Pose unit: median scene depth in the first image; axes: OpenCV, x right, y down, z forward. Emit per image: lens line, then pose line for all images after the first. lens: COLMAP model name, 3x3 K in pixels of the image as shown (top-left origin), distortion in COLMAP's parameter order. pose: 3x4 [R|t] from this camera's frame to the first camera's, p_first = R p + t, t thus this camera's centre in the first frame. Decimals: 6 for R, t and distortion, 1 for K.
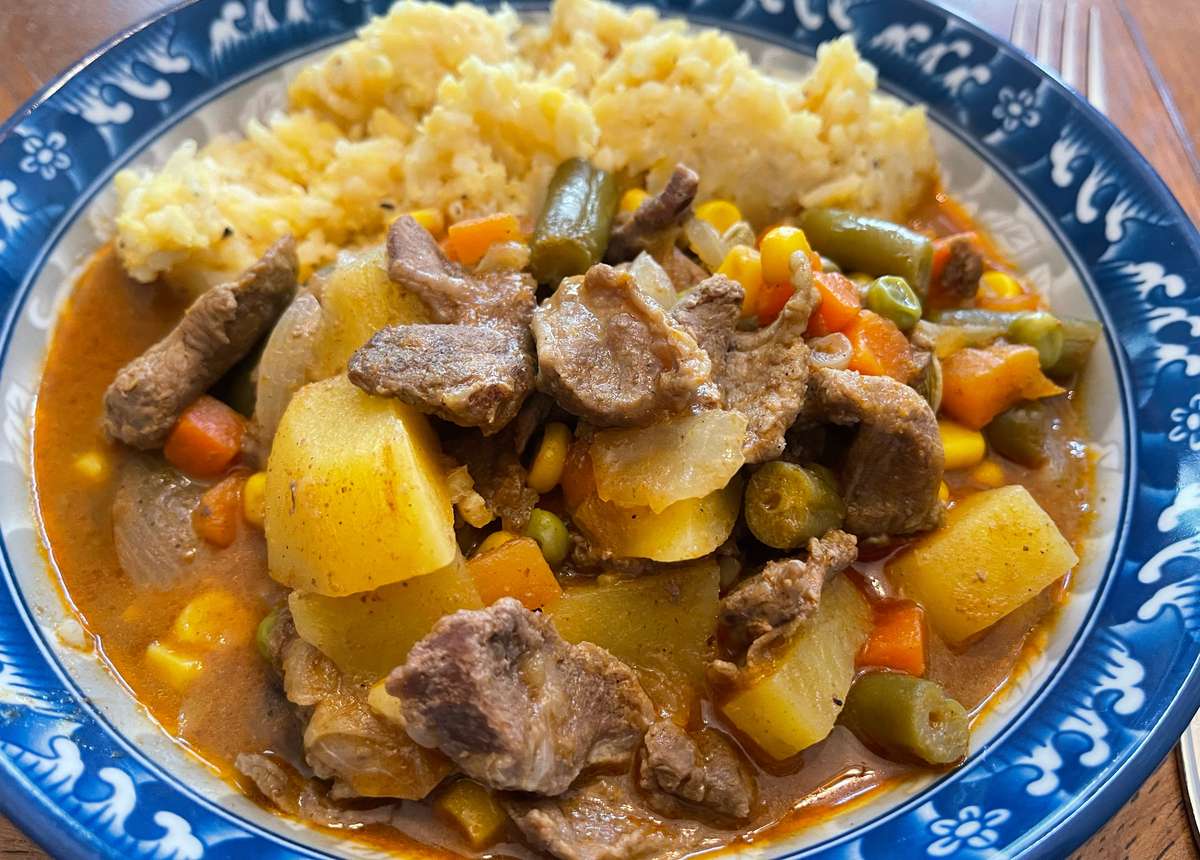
lens RADIAL K [[957.1, 0, 600.0], [0, 957.1, 430.0], [0, 0, 1]] dist [-0.002878, -0.013238]
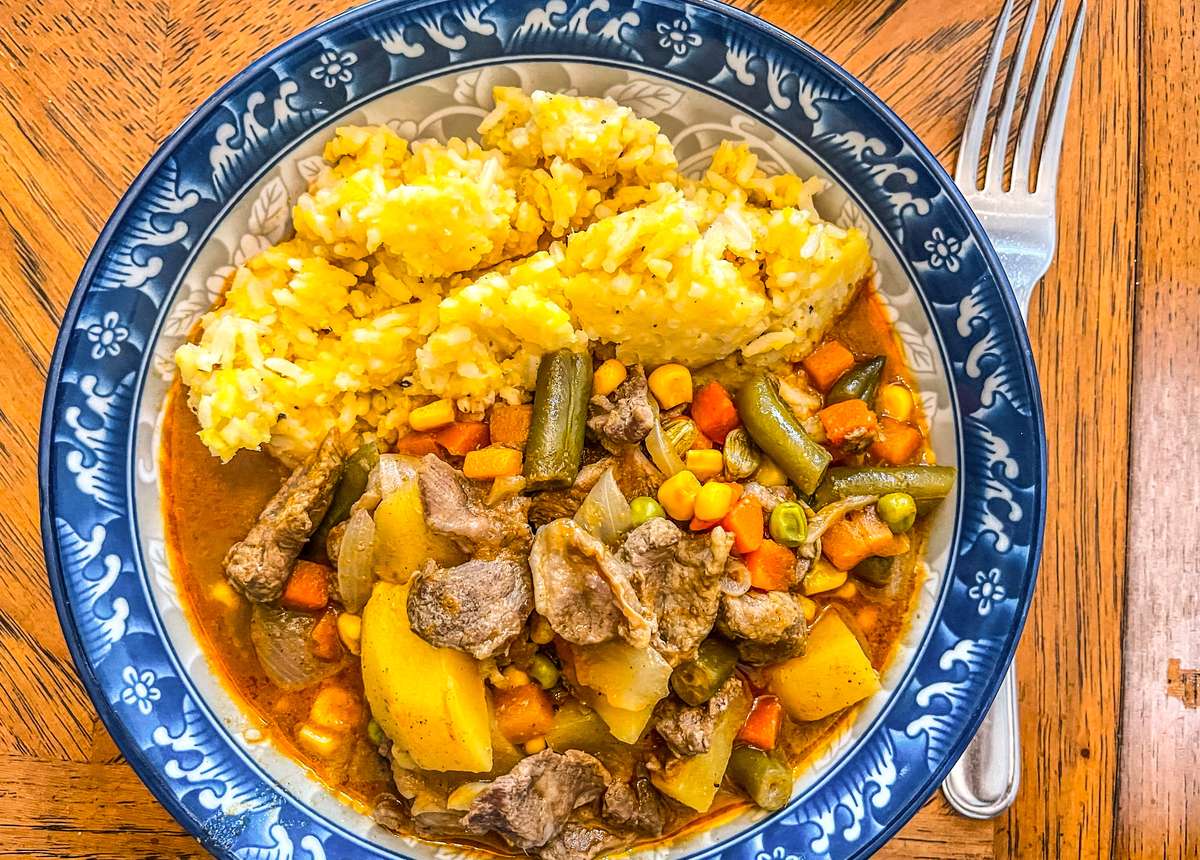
lens RADIAL K [[957.1, 0, 600.0], [0, 957.1, 430.0], [0, 0, 1]] dist [-0.002878, -0.013238]
pose [[0.999877, -0.005016, 0.014869, 0.013791], [-0.003839, 0.840553, 0.541715, -1.086724], [-0.015216, -0.541706, 0.840431, -0.092190]]
